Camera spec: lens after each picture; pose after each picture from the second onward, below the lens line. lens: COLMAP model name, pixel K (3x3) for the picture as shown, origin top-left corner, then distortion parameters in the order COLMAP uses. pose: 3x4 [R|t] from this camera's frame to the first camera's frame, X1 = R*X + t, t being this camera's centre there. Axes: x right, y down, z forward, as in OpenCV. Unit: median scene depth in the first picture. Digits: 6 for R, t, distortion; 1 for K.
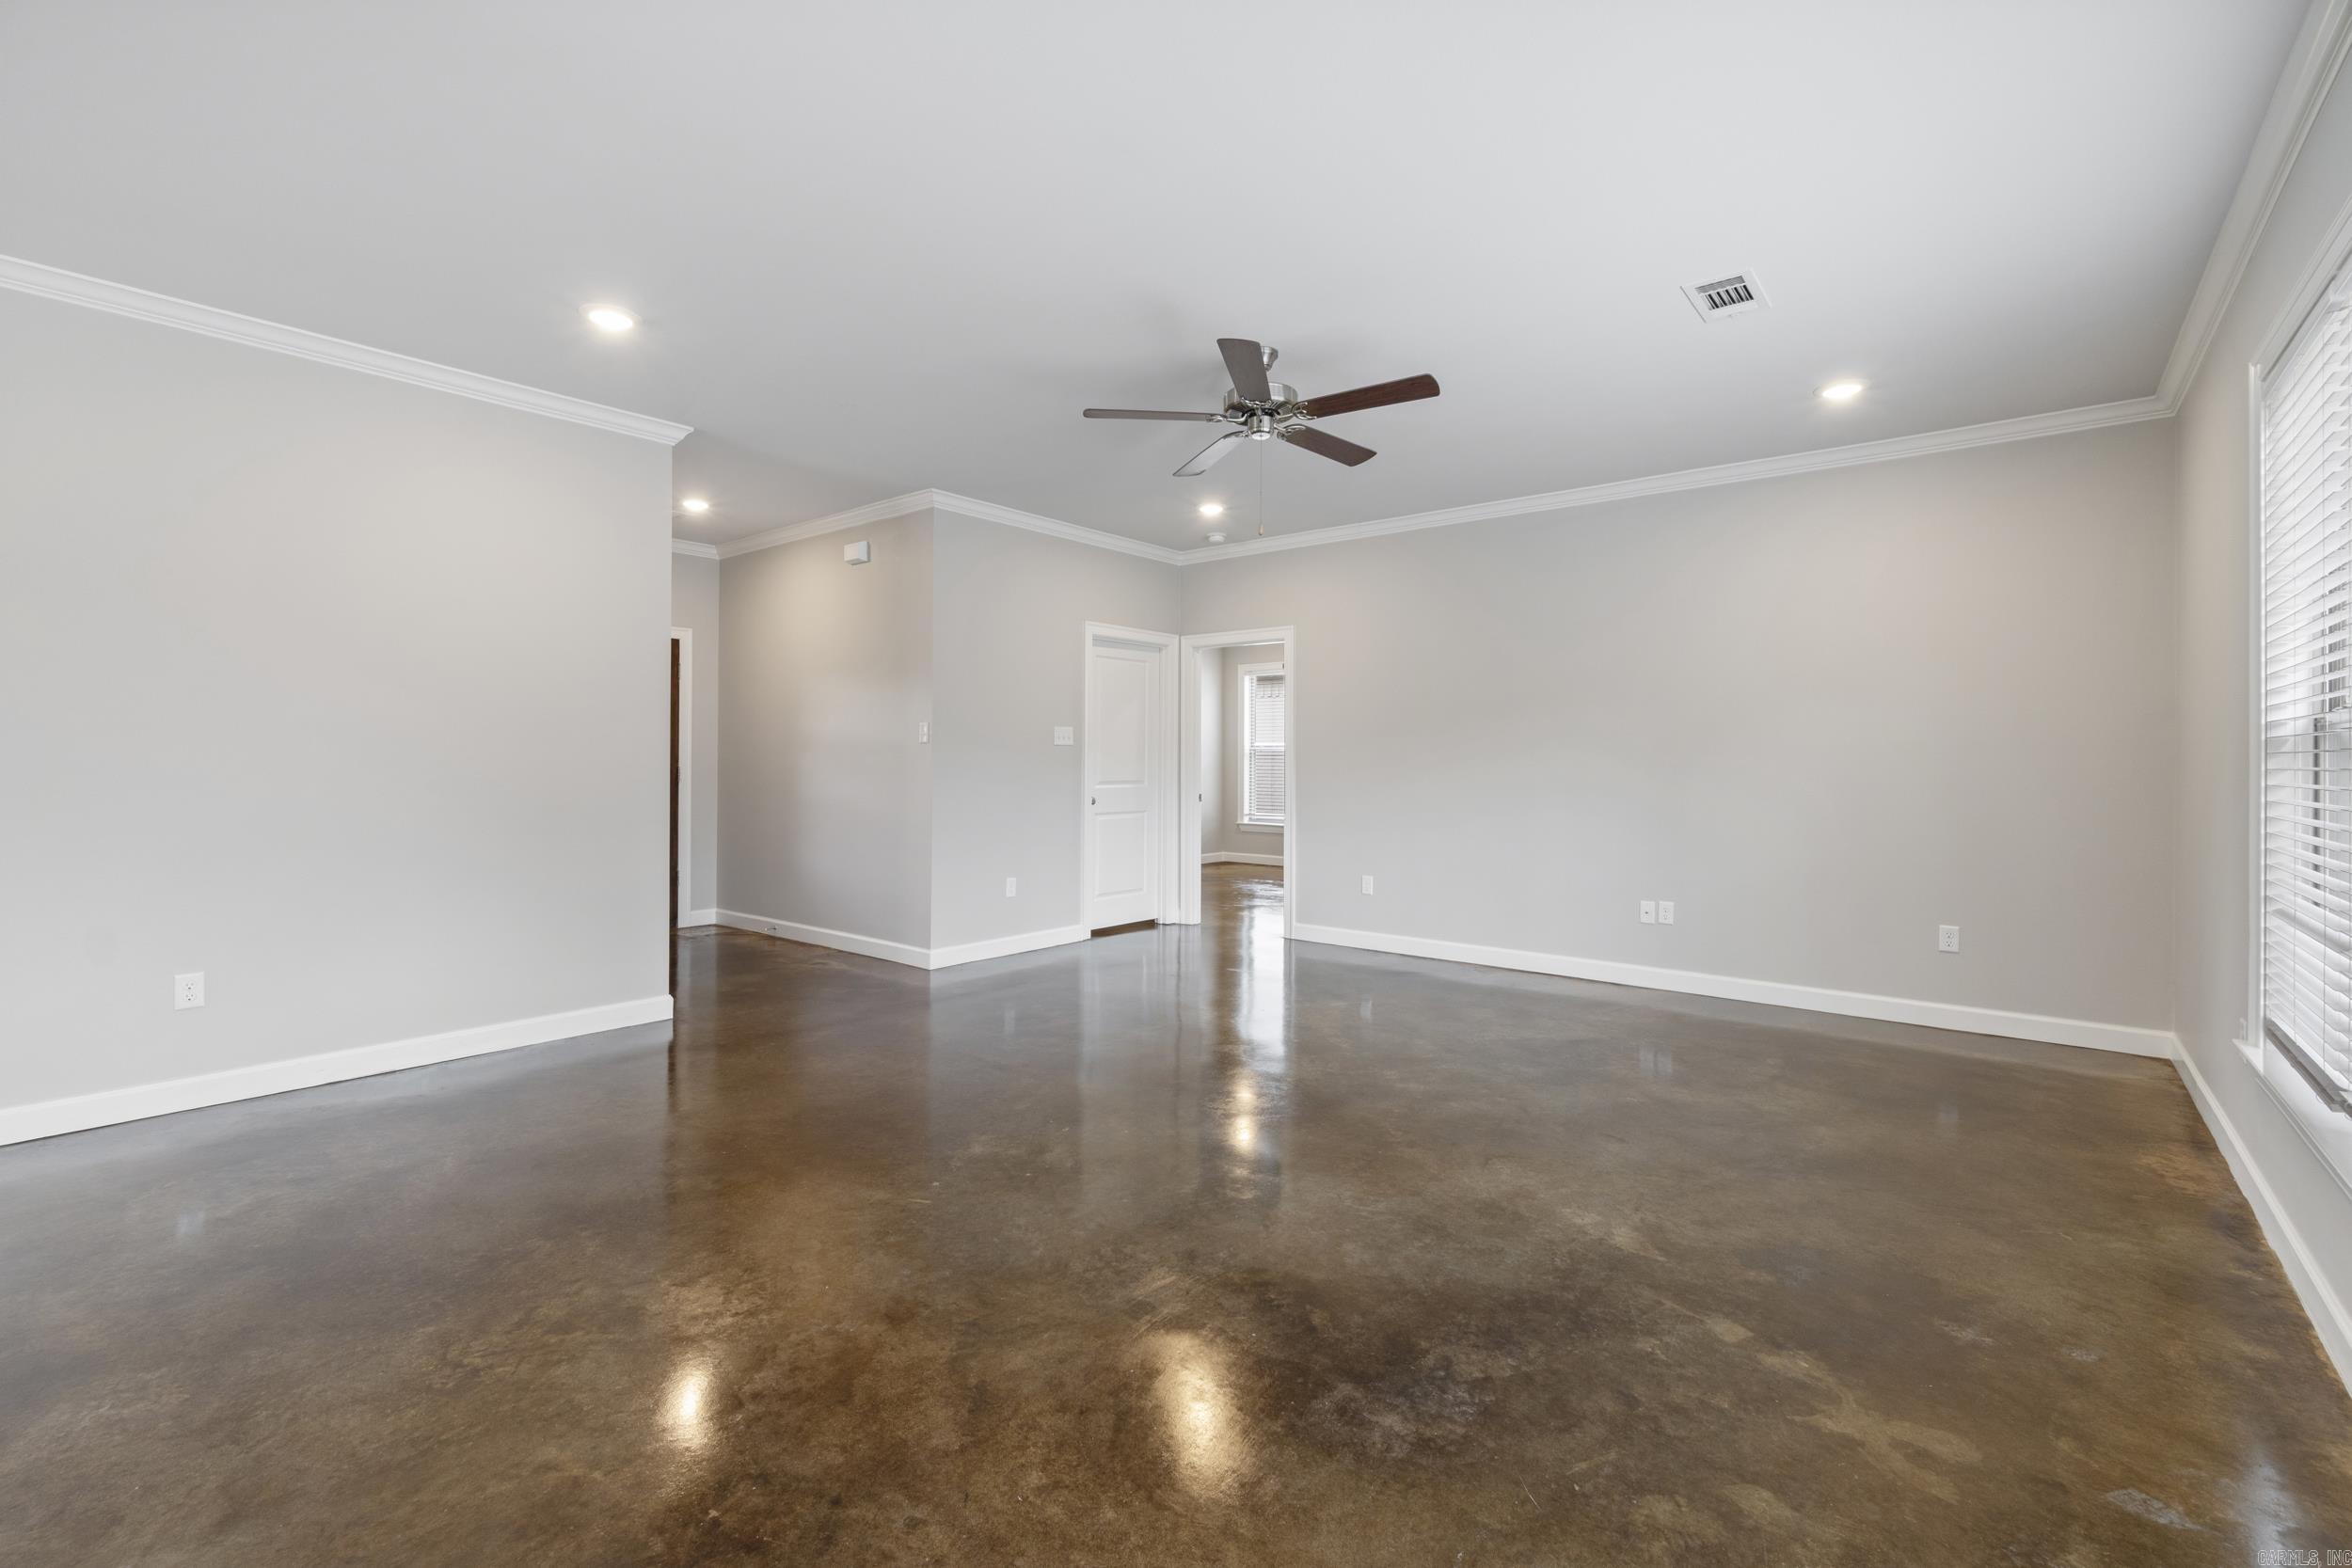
lens RADIAL K [[1017.2, 0, 1170.2], [0, 1017.2, 771.4], [0, 0, 1]] dist [-0.002418, 0.000528]
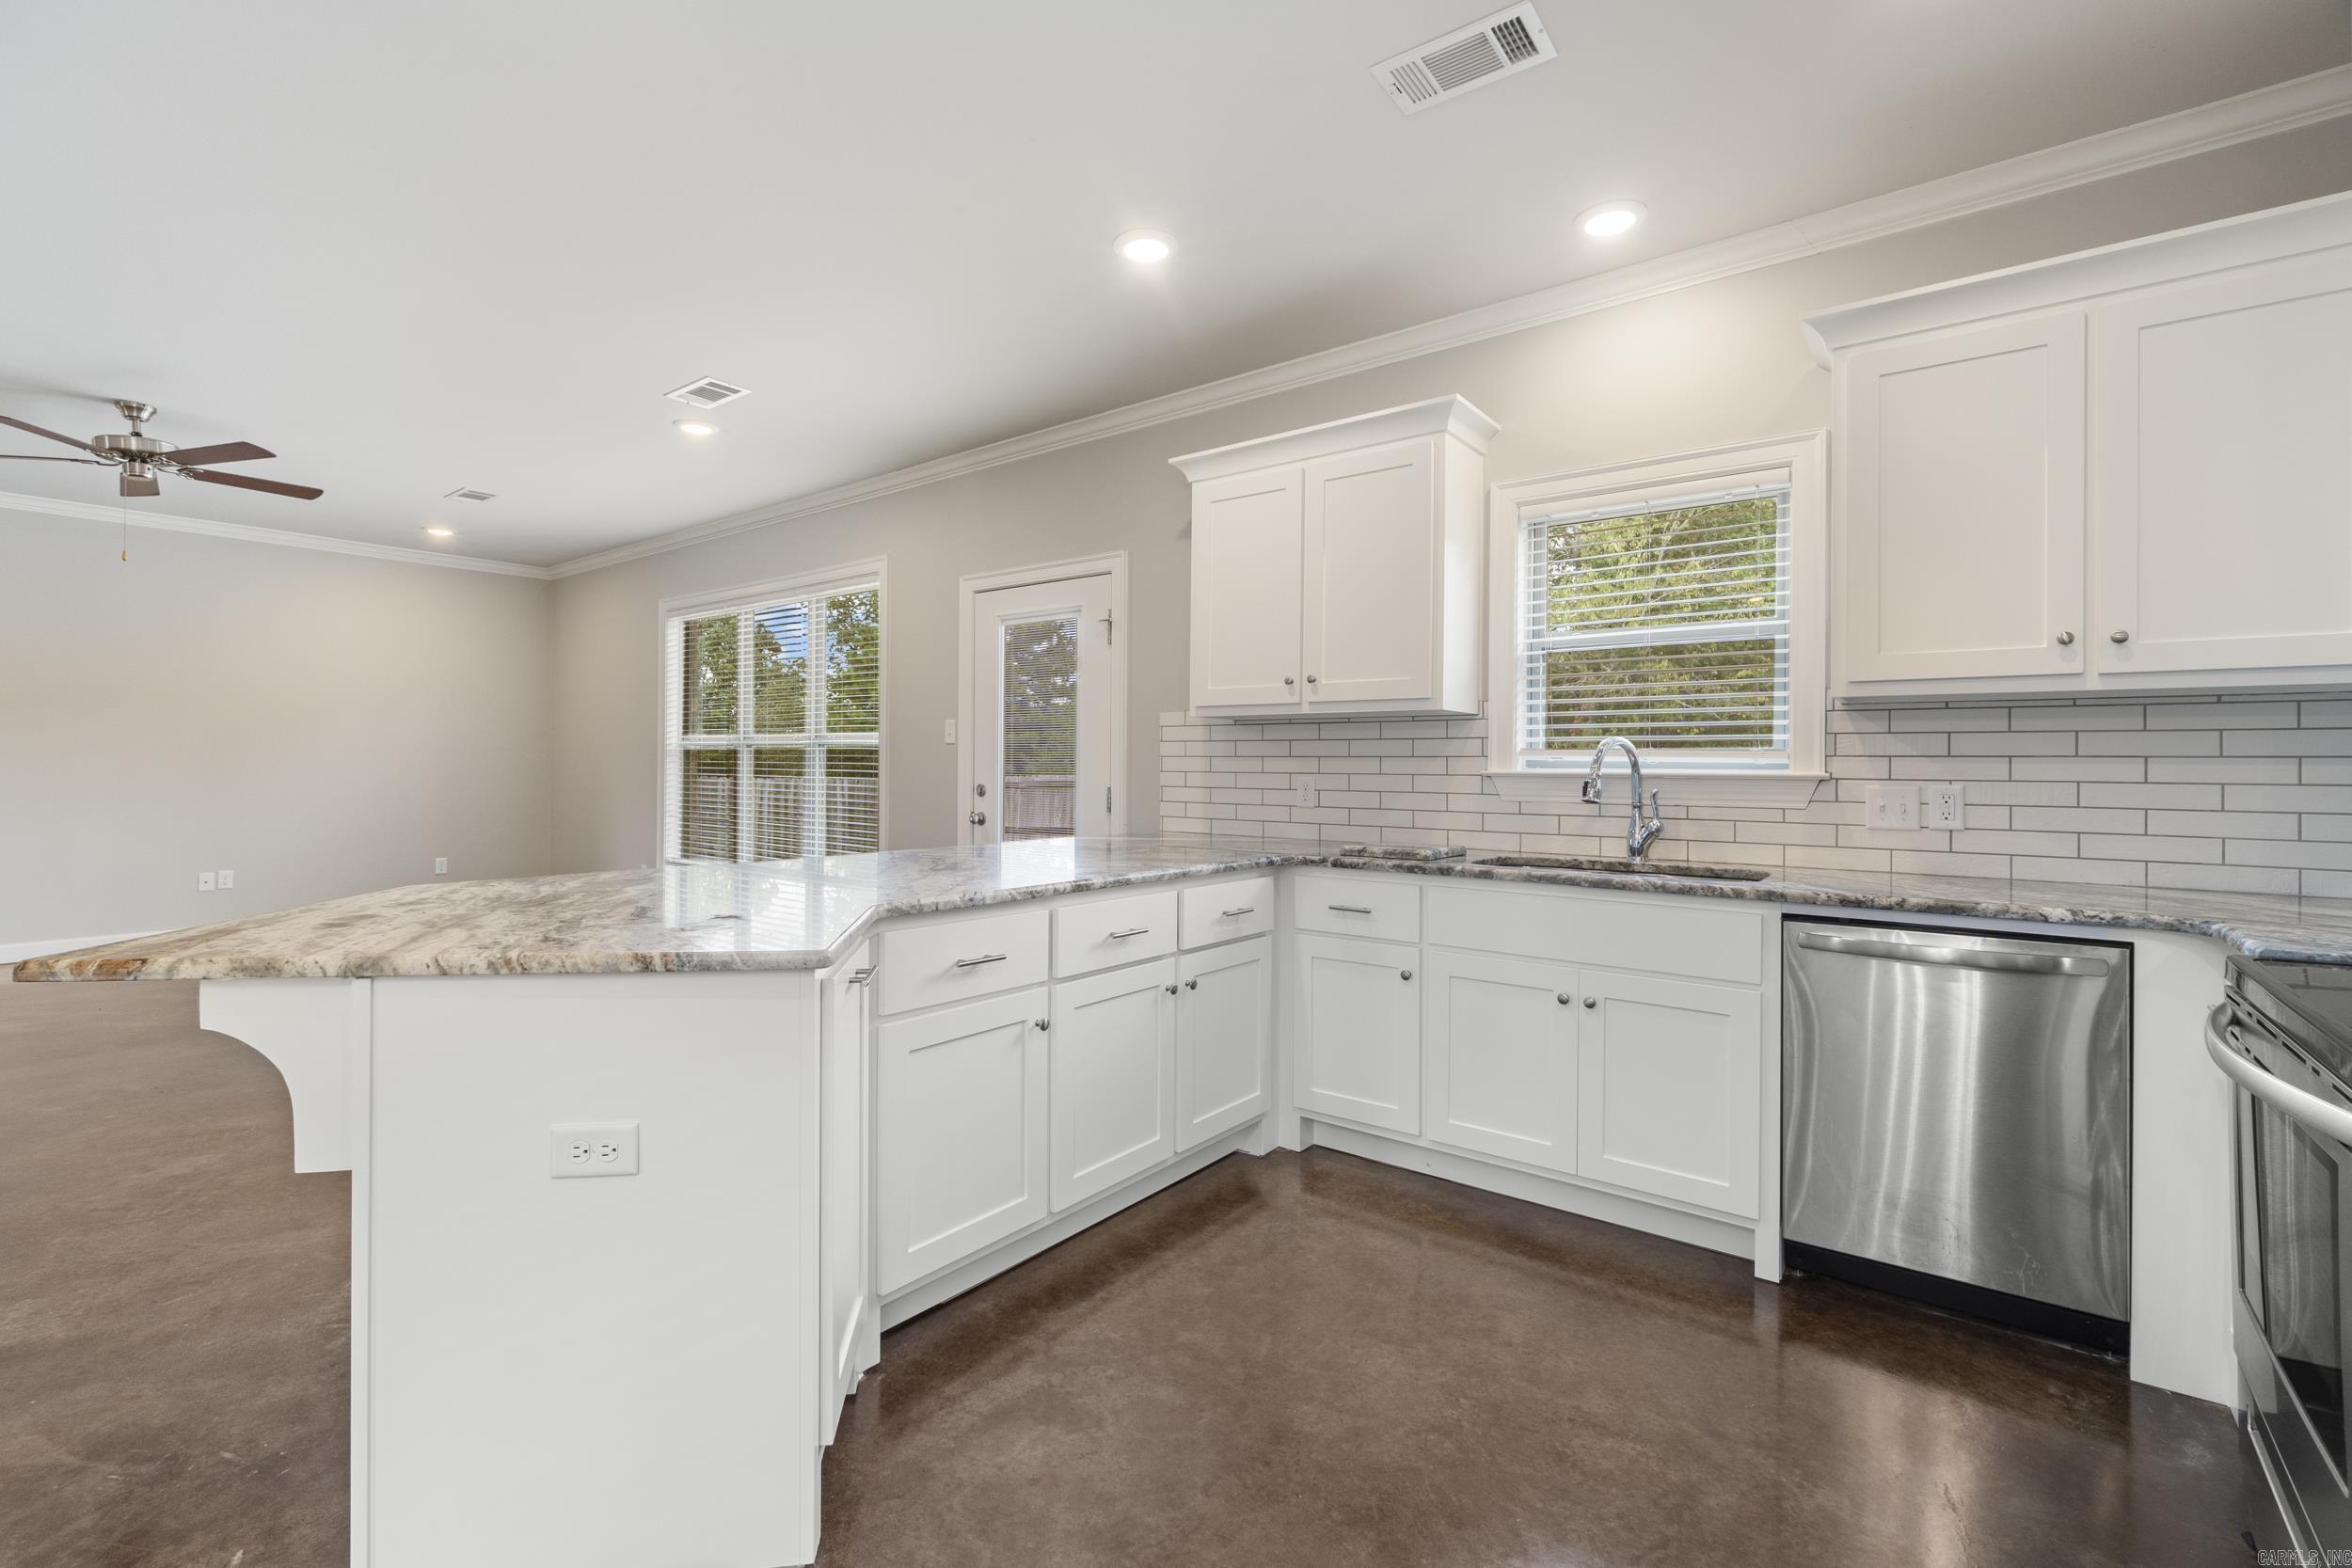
lens RADIAL K [[1032.1, 0, 1168.6], [0, 1032.1, 766.6], [0, 0, 1]] dist [-0.002715, -0.000395]
pose [[-0.022803, -0.009512, 0.999695, -1.042501], [0.002550, 0.999951, 0.009572, -0.008299], [-0.999737, 0.002768, -0.022777, -0.148144]]
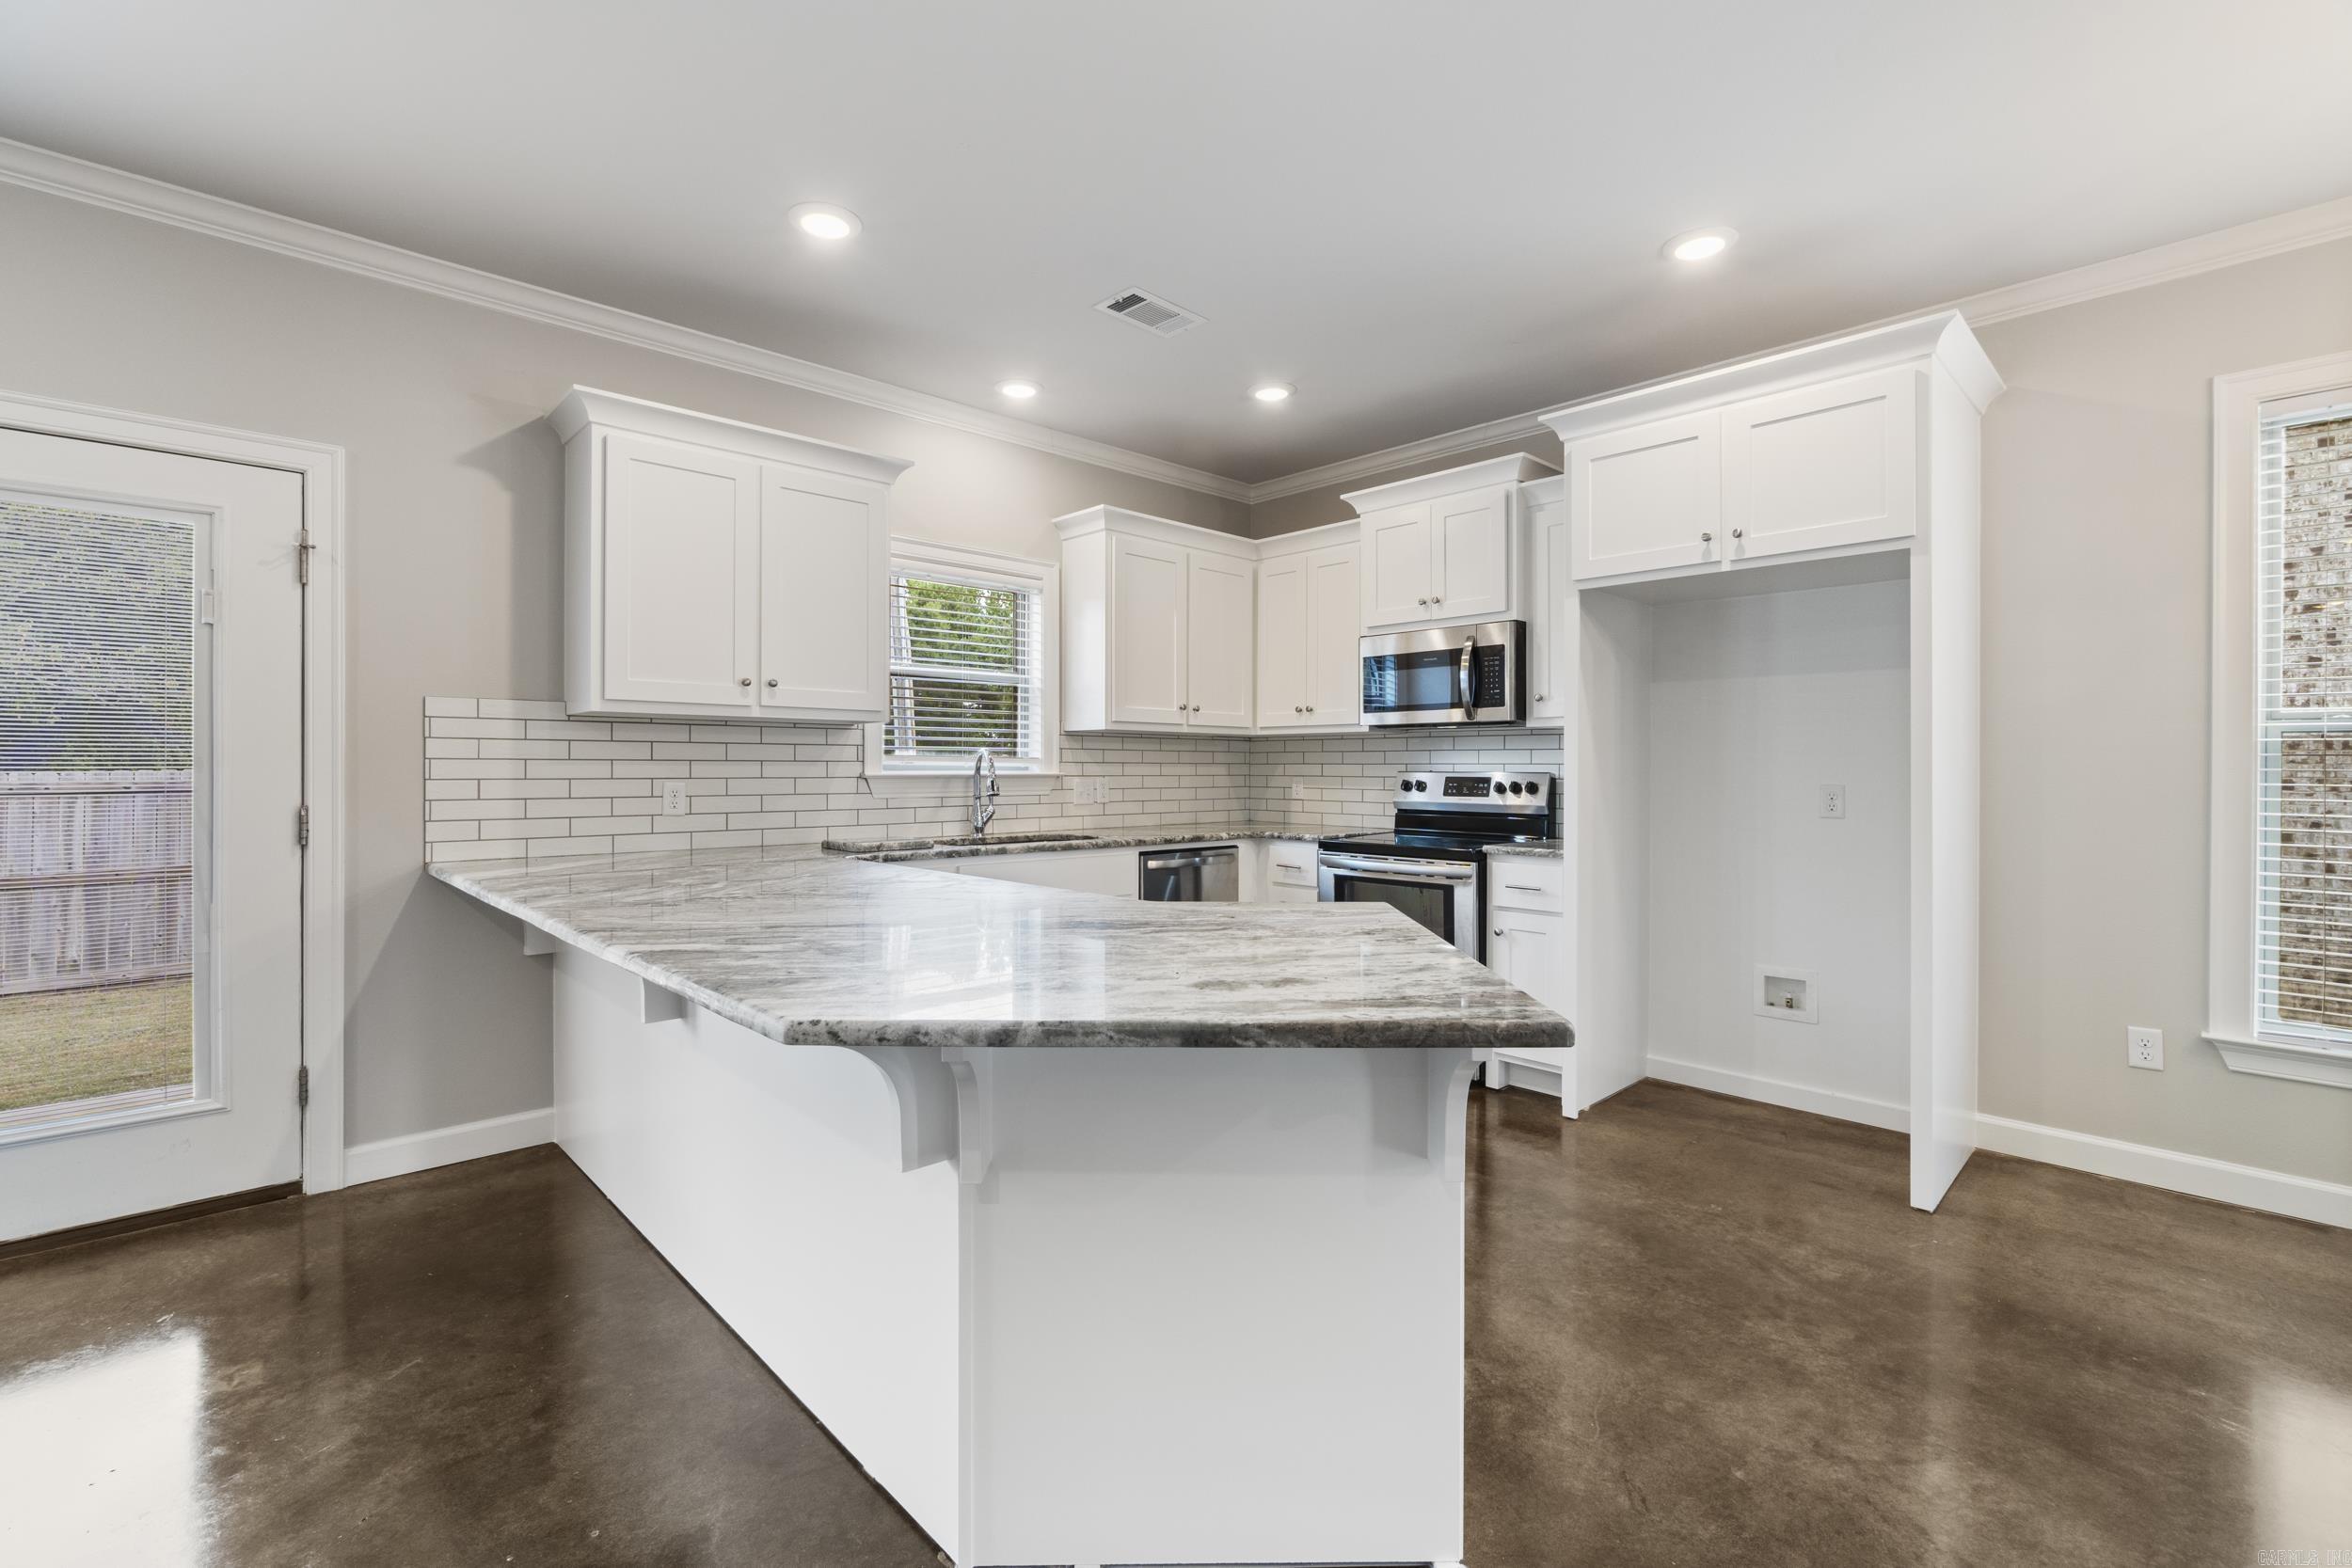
lens RADIAL K [[1028.5, 0, 1165.1], [0, 1028.5, 772.2], [0, 0, 1]] dist [-0.000165, -0.000074]
pose [[-0.992147, -0.008924, 0.124756, -0.609059], [-0.007339, 0.999887, 0.013154, -0.012653], [-0.124859, 0.012135, -0.992100, 0.527242]]
